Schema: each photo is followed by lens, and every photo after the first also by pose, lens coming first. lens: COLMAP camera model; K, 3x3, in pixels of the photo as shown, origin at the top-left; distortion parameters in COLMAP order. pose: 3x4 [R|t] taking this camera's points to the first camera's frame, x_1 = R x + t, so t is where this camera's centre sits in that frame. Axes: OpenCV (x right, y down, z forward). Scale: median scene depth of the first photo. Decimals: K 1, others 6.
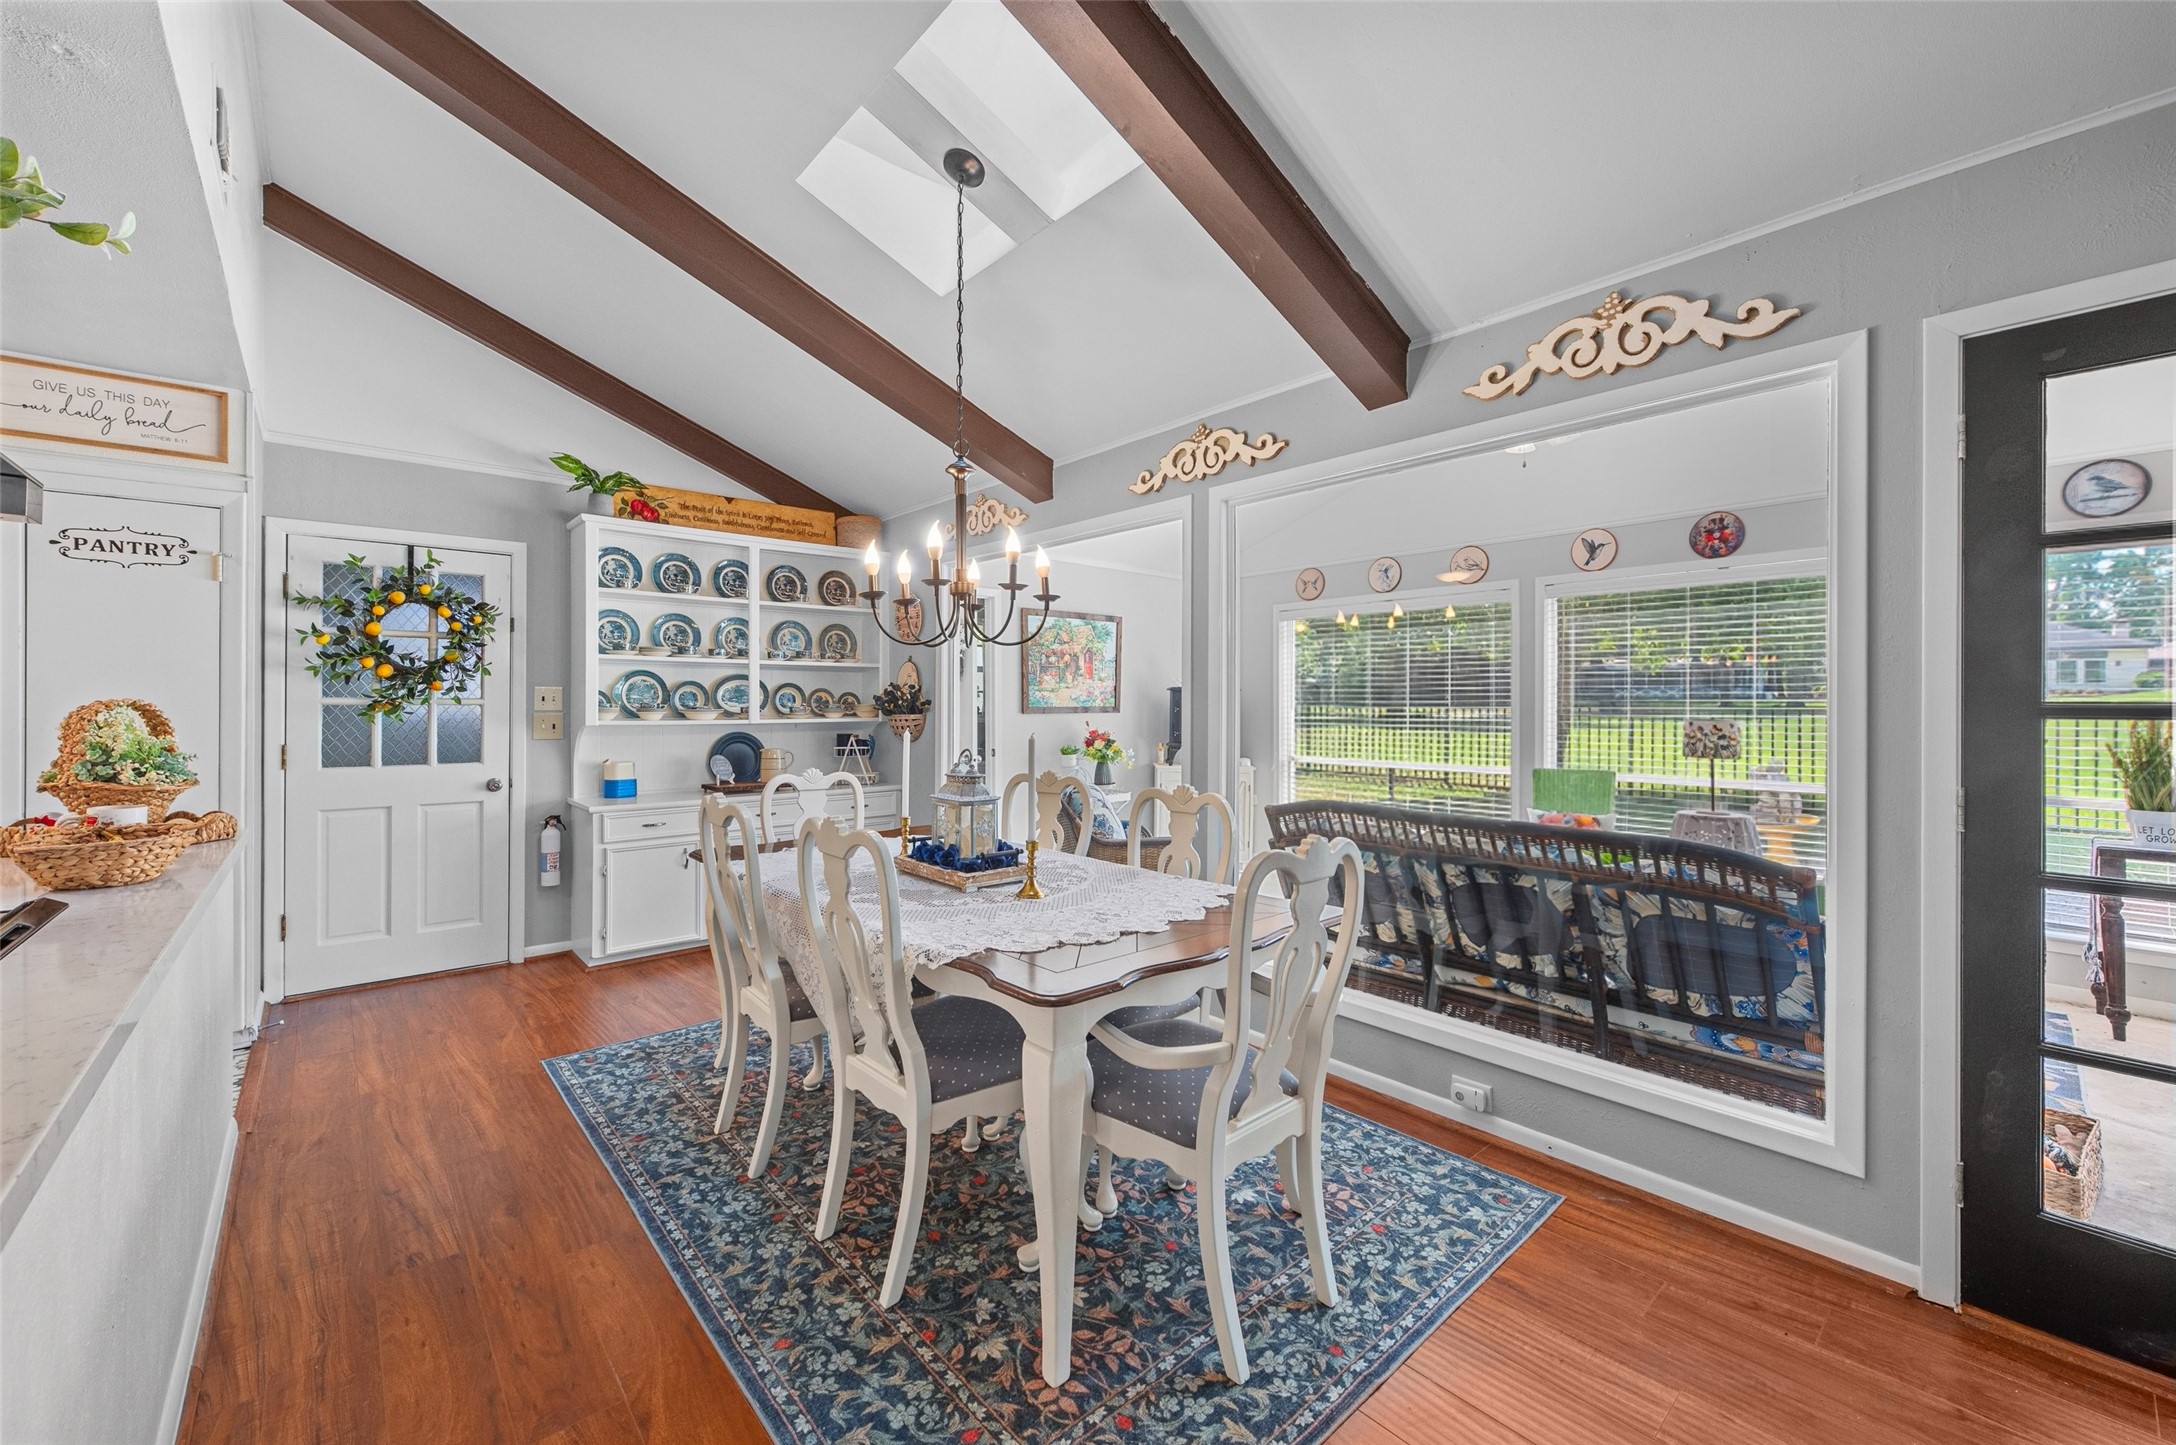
lens RADIAL K [[858.2, 0, 1079.0], [0, 858.2, 699.3], [0, 0, 1]] dist [-0.000749, -0.000732]
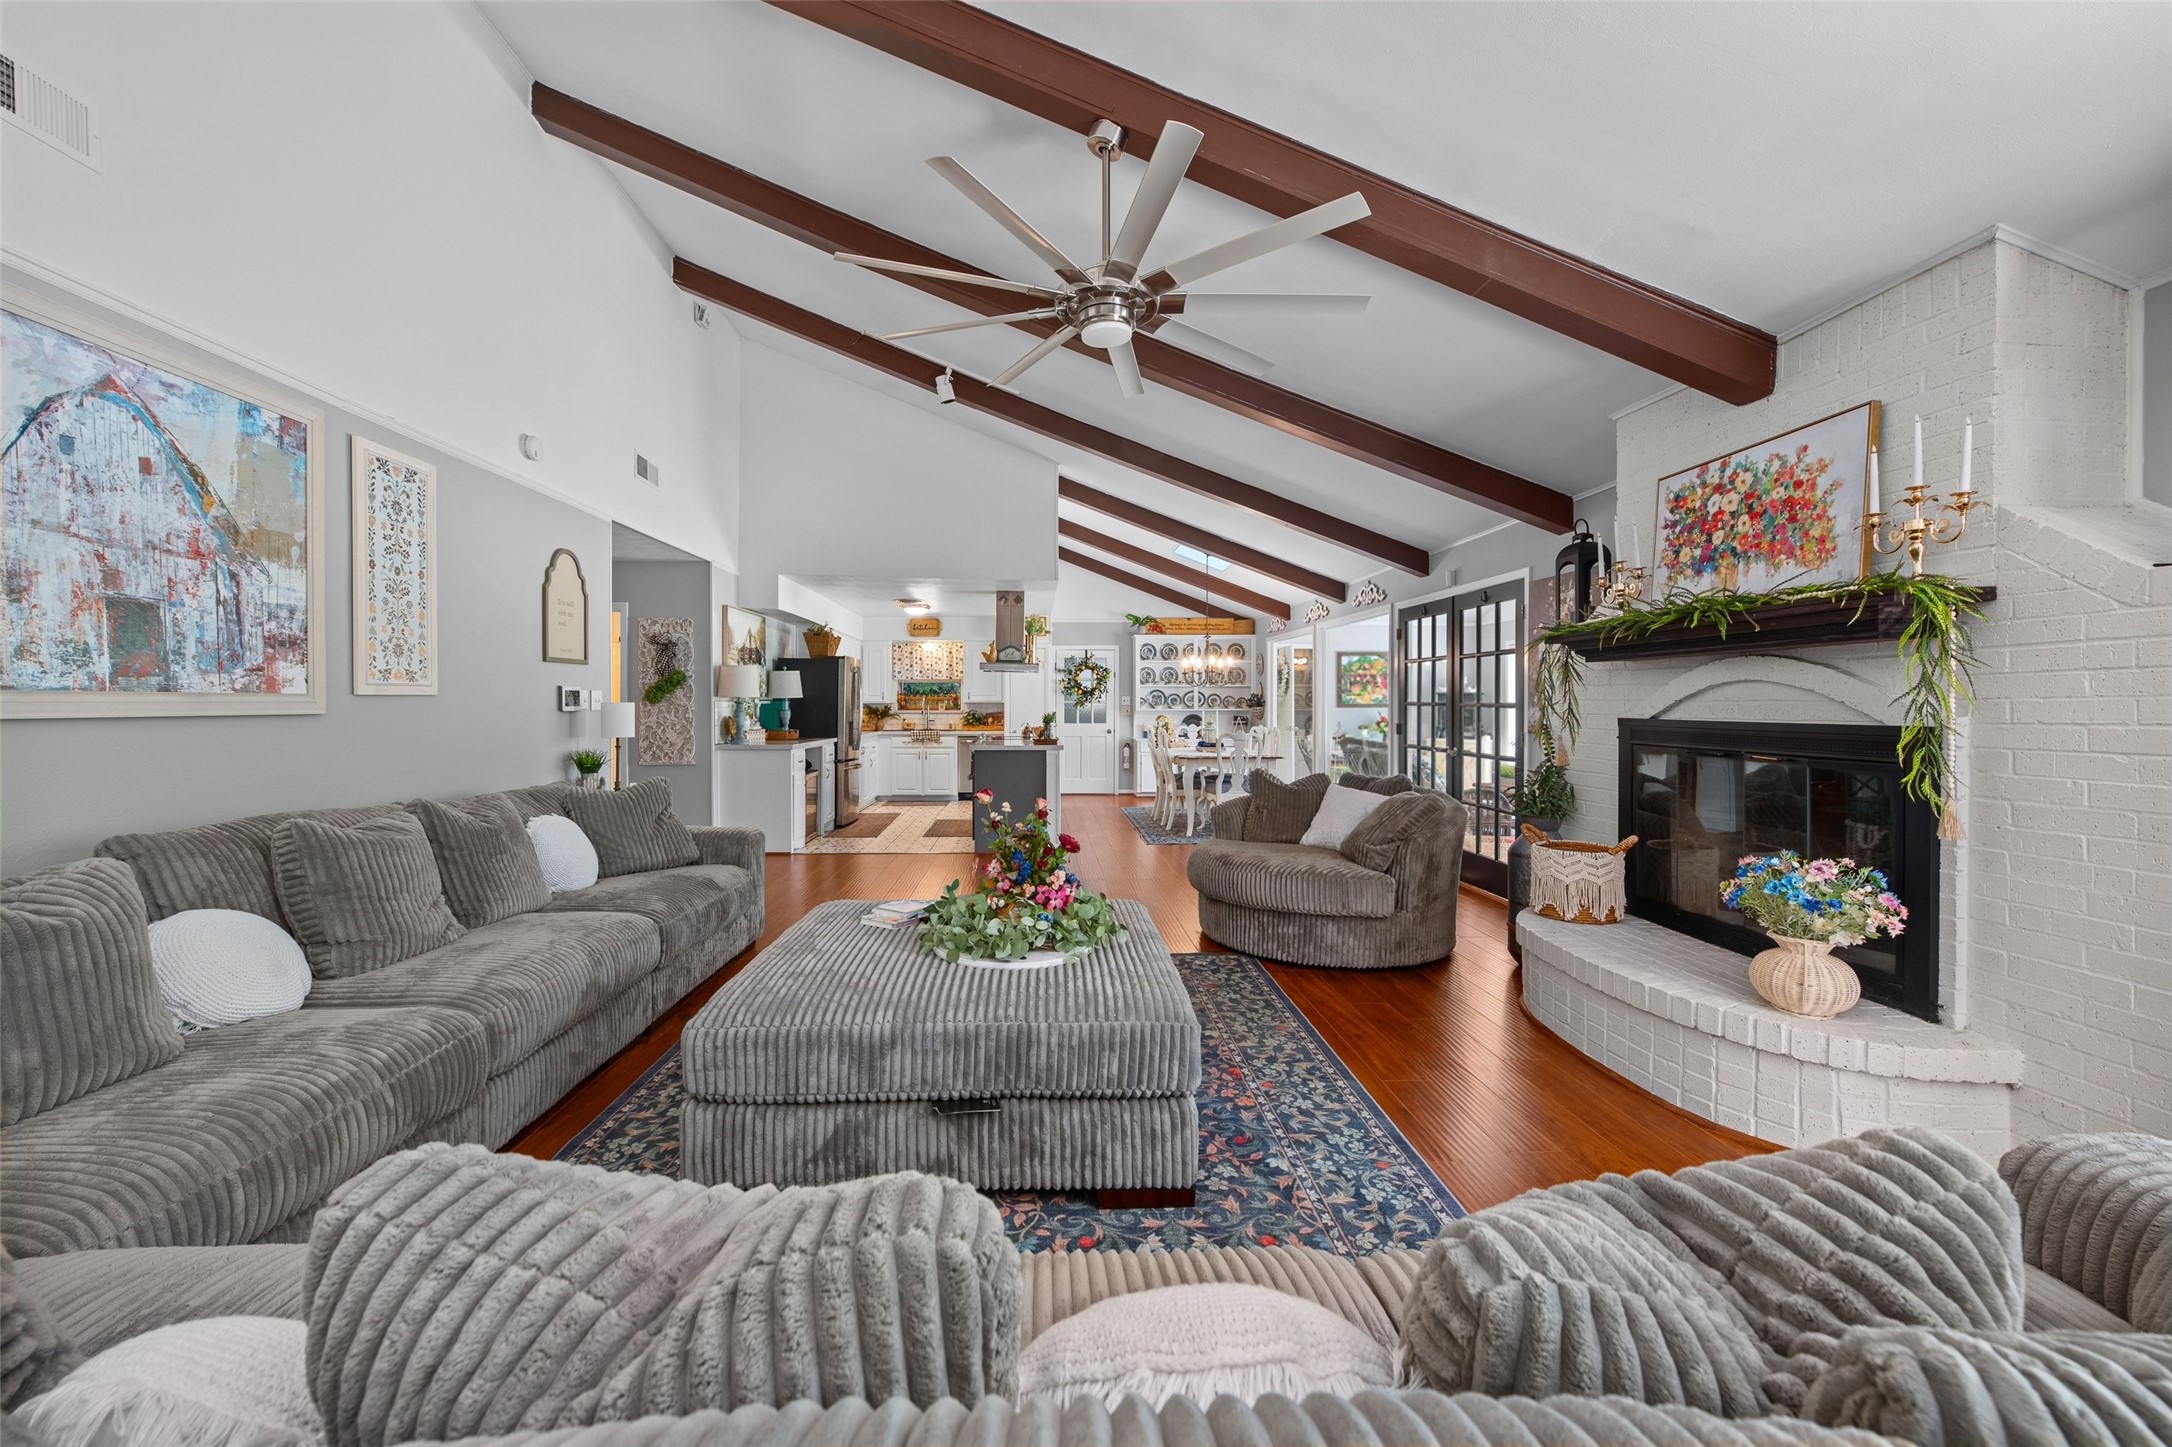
lens RADIAL K [[858.4, 0, 1077.4], [0, 858.4, 696.0], [0, 0, 1]] dist [-0.000761, -0.000119]
pose [[0.782299, -0.006002, -0.622874, 1.008254], [0.005135, 0.999982, -0.003187, -0.008277], [0.622882, -0.000705, 0.782316, -1.295124]]
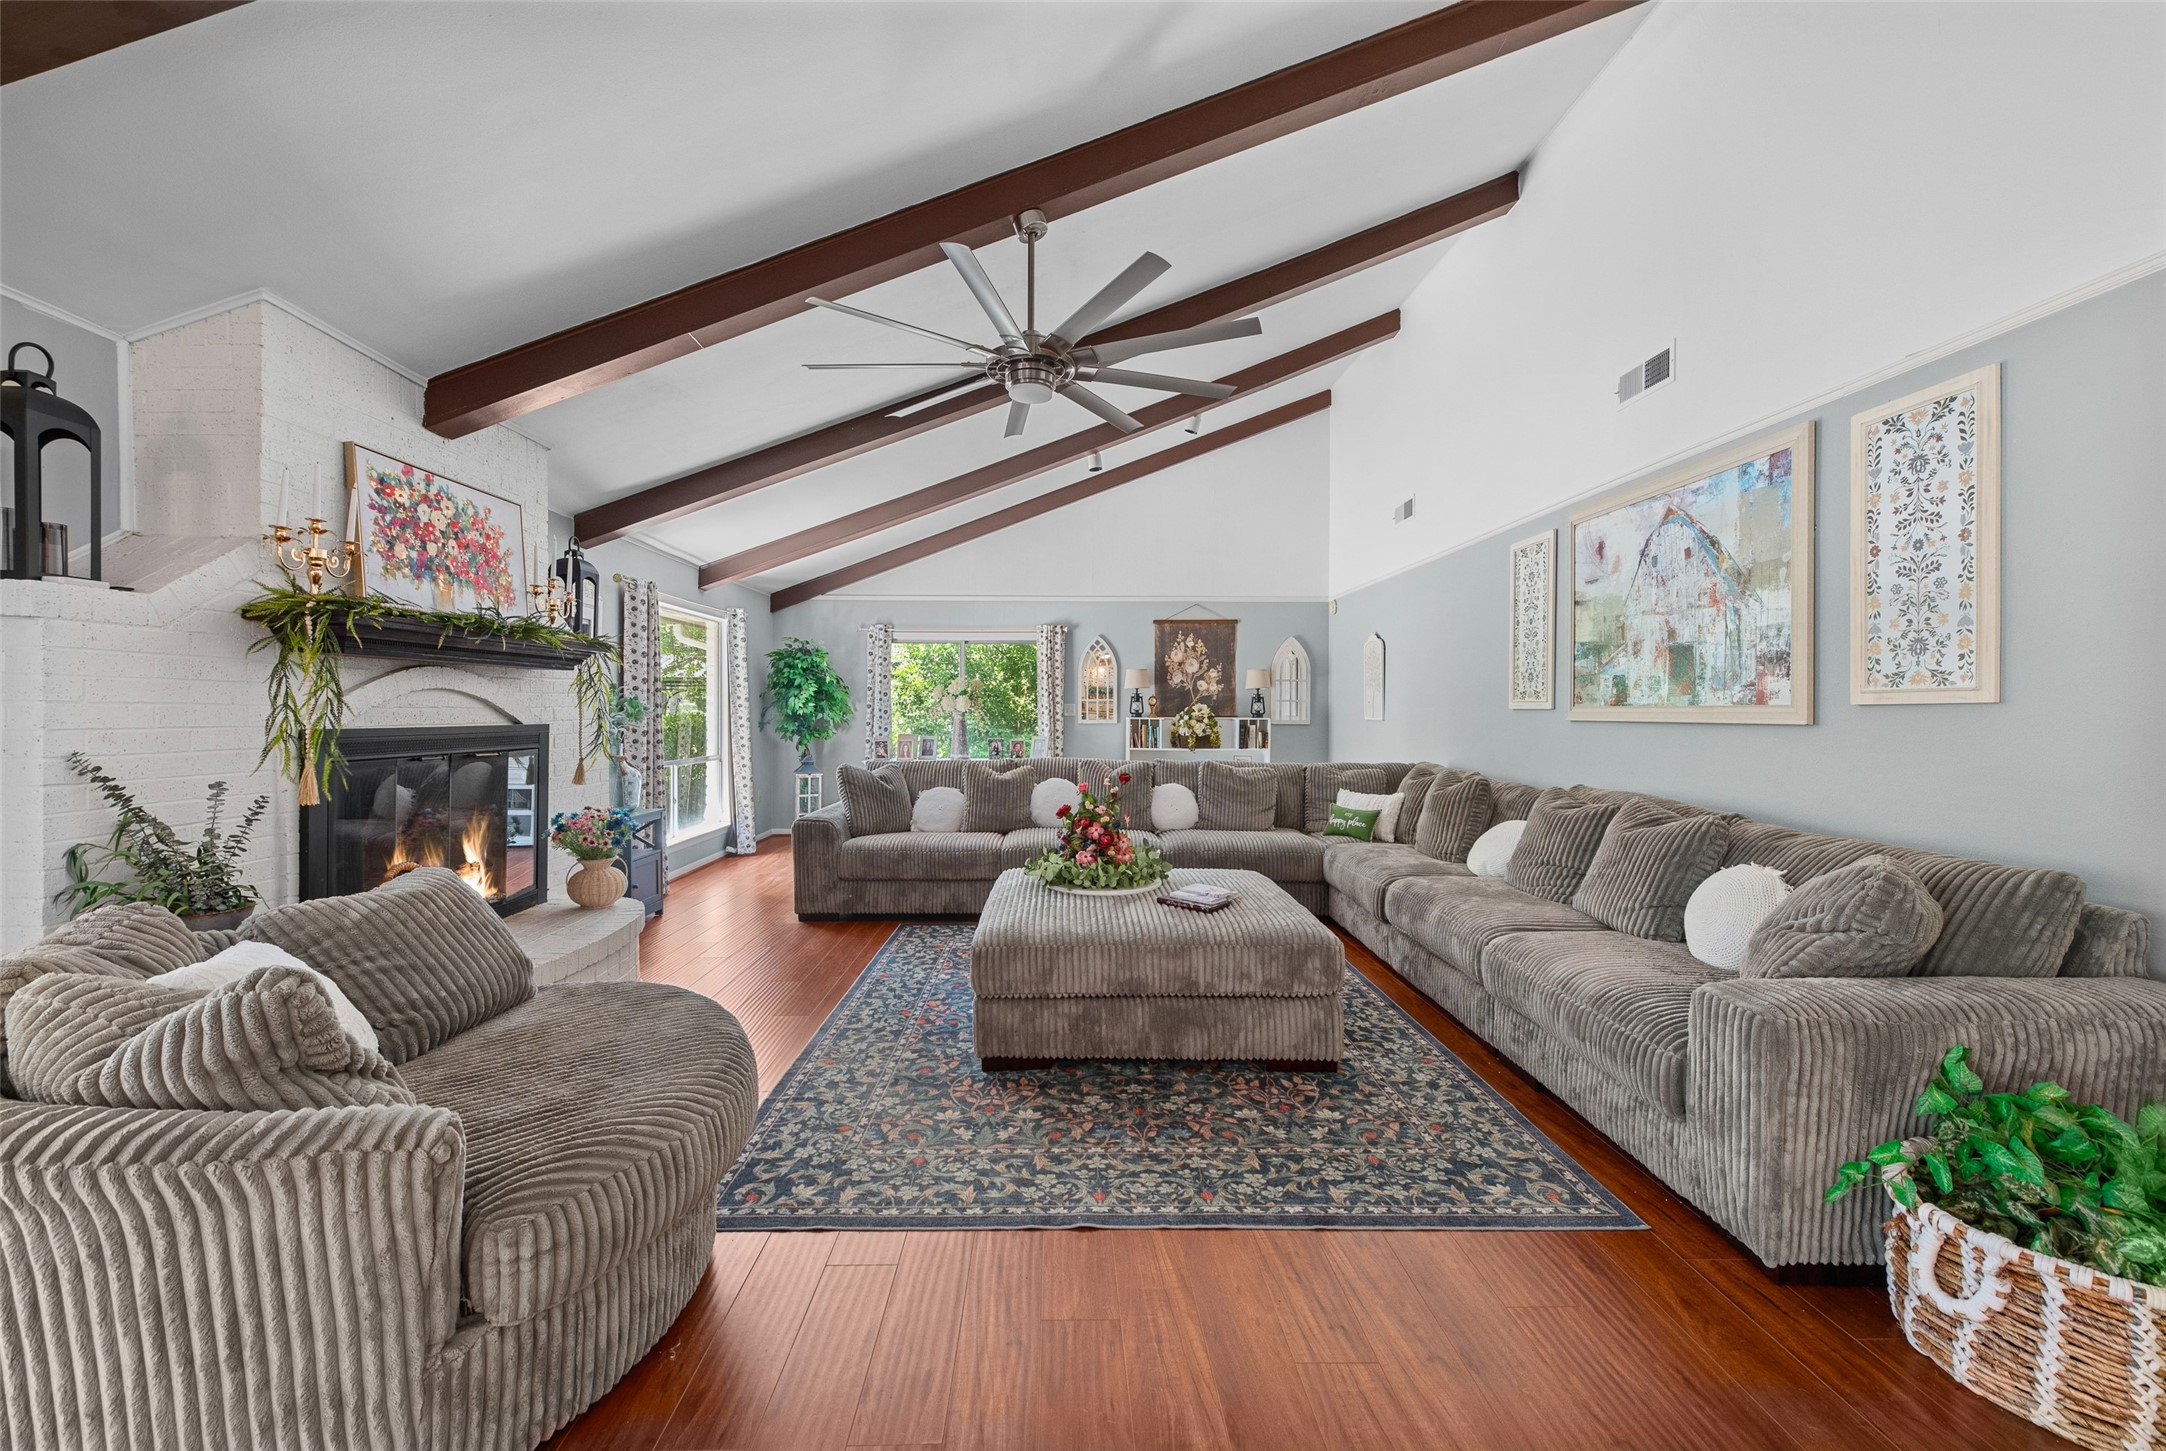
lens RADIAL K [[856.0, 0, 1077.7], [0, 856.0, 725.9], [0, 0, 1]] dist [-0.000761, -0.000119]
pose [[-0.767015, -0.015130, 0.641450, 0.018613], [-0.008373, 0.999873, 0.013573, -0.002214], [-0.641574, 0.005039, -0.767044, -0.119892]]
